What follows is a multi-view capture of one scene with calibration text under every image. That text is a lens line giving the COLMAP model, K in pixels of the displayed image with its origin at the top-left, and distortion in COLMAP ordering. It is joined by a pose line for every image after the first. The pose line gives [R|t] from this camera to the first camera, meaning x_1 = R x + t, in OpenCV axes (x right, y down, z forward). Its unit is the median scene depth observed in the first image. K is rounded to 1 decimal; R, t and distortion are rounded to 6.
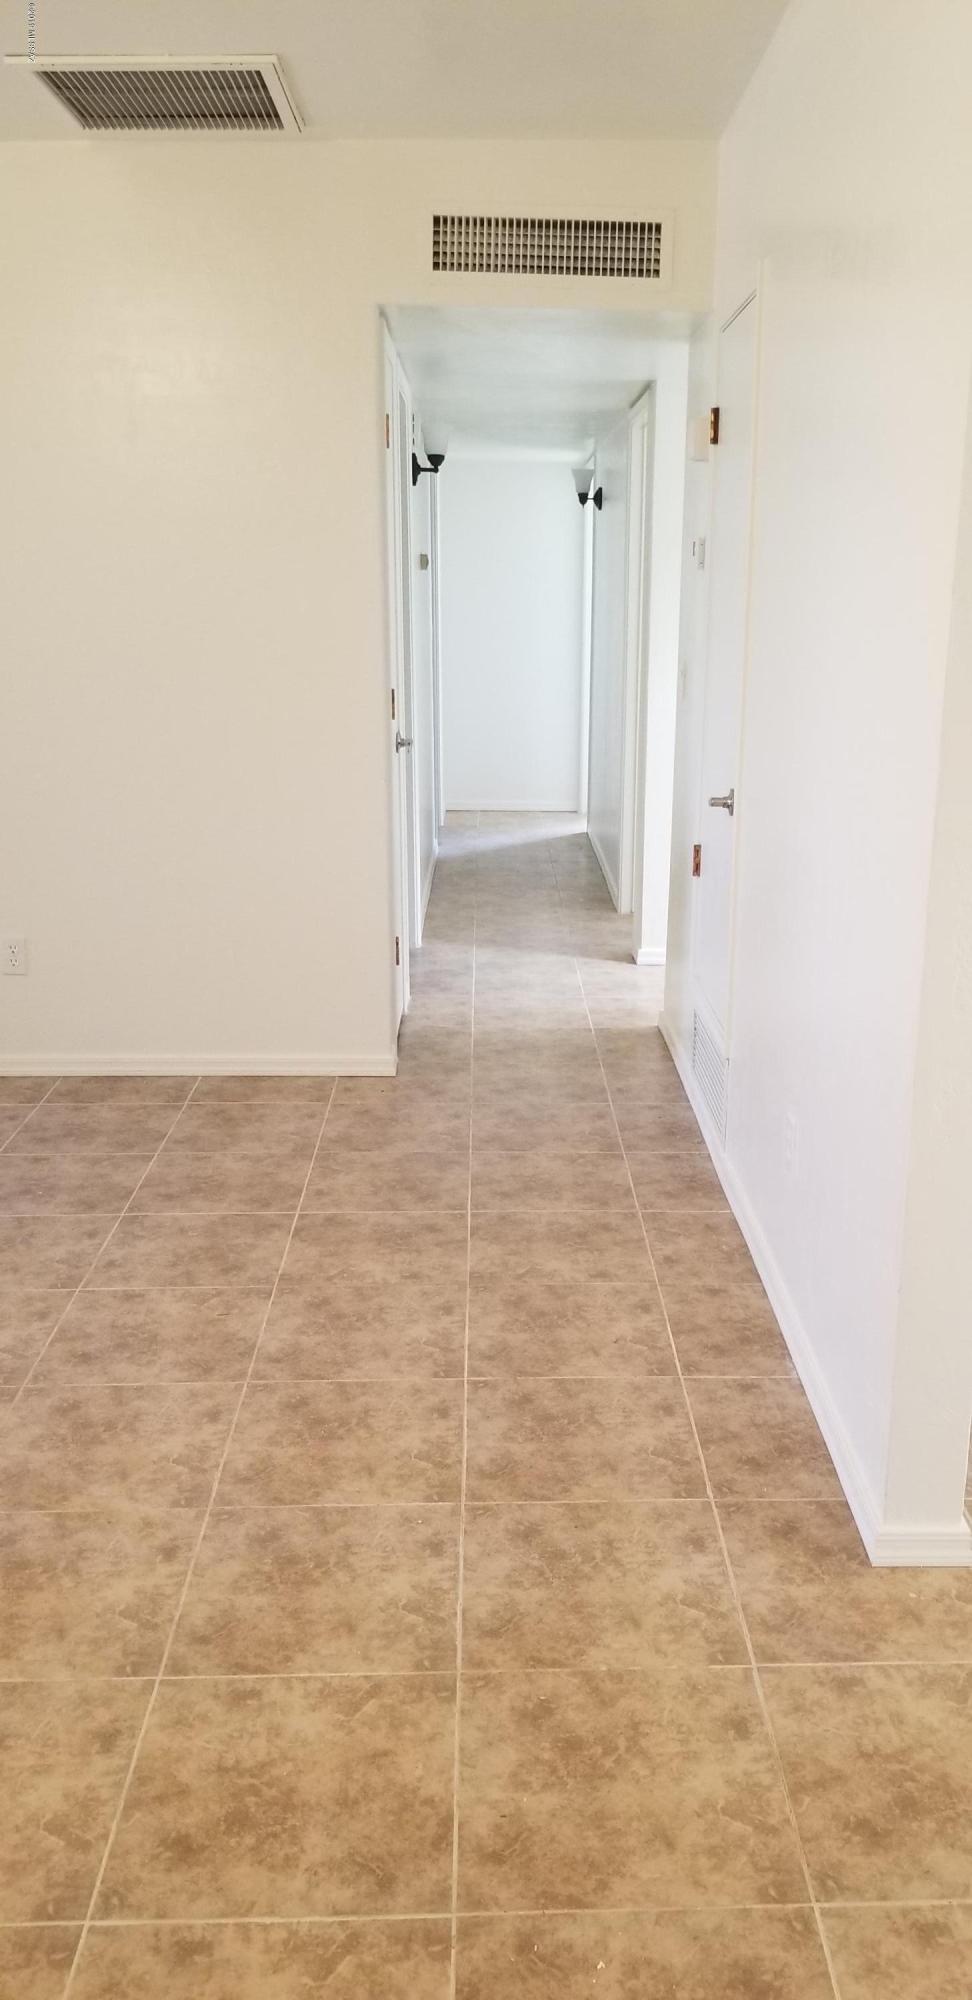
lens RADIAL K [[1627.4, 0, 498.5], [0, 1627.4, 1003.5], [0, 0, 1]] dist [0.078503, -0.171652]
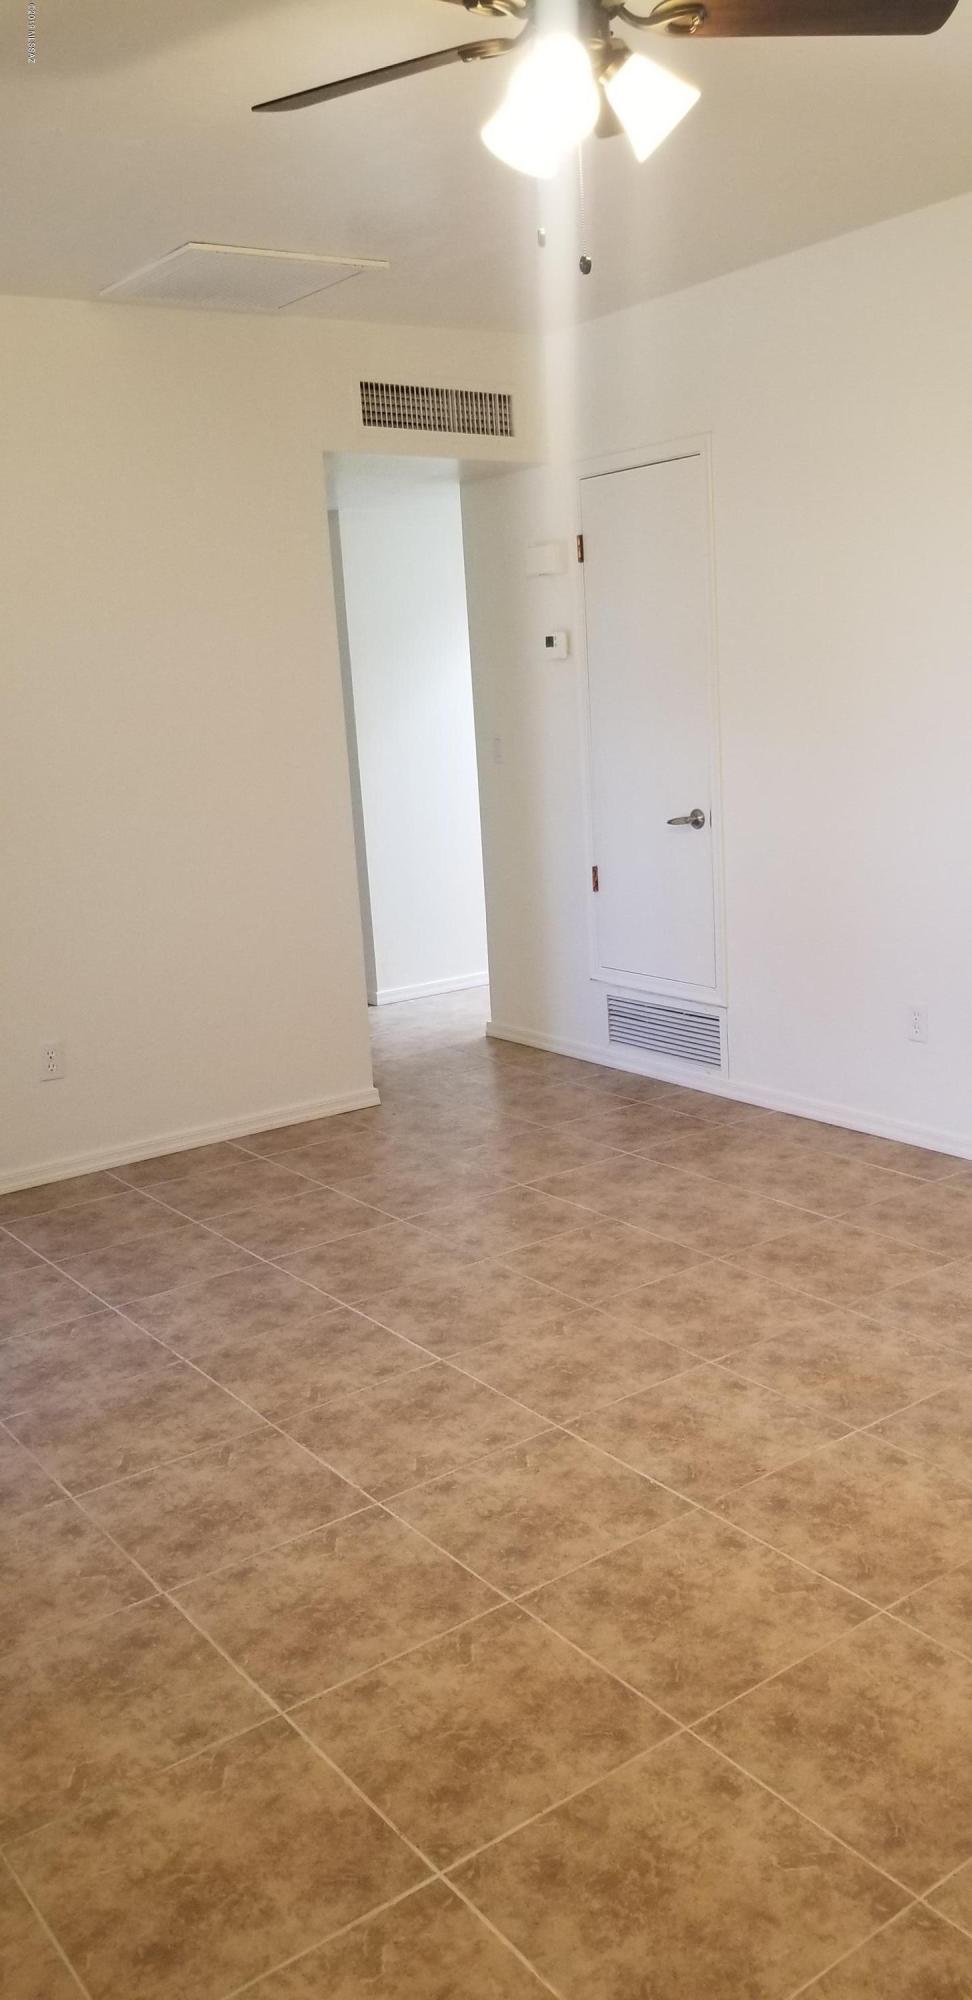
lens RADIAL K [[1627.4, 0, 549.3], [0, 1627.4, 1006.8], [0, 0, 1]] dist [0.078503, -0.171652]
pose [[0.805709, -0.170916, 0.567116, -0.616963], [0.208255, 0.978074, -0.001101, 0.003594], [-0.554493, 0.118992, 0.823637, -0.021198]]
